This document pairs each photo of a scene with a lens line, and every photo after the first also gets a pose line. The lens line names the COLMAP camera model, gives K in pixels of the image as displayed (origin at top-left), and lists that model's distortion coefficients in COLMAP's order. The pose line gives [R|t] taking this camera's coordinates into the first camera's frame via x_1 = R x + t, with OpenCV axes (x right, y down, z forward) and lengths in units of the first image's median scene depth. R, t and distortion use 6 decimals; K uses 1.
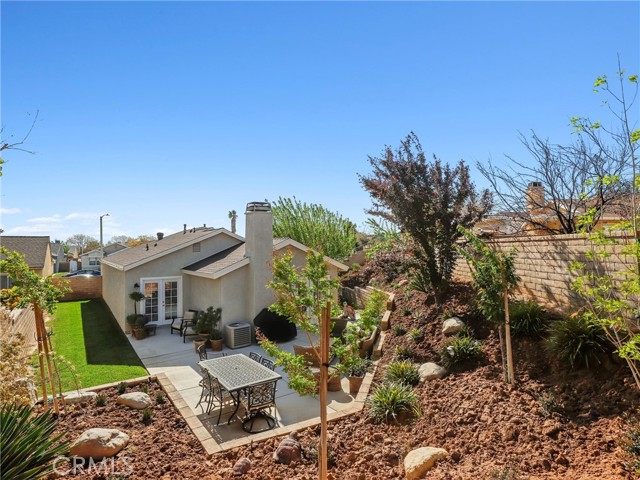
lens RADIAL K [[335.6, 0, 318.4], [0, 335.6, 241.8], [0, 0, 1]] dist [-0.026185, -0.000712]
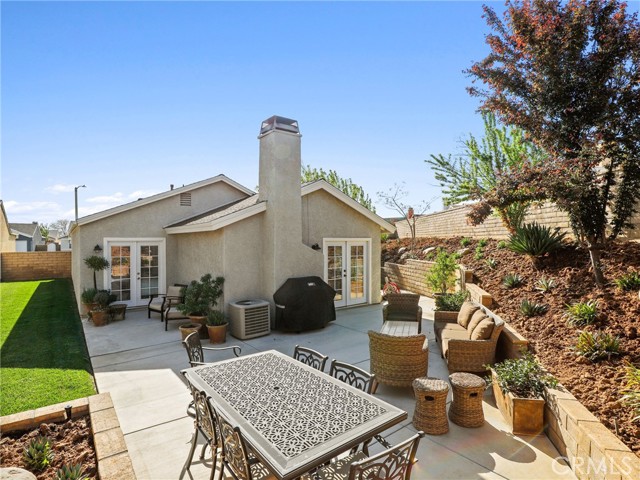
lens RADIAL K [[335.6, 0, 318.4], [0, 335.6, 241.8], [0, 0, 1]] dist [-0.026185, -0.000712]
pose [[0.999720, 0.006223, 0.022849, -0.117602], [-0.006821, 0.999634, 0.026197, 0.107522], [-0.022677, -0.026346, 0.999396, 0.338271]]
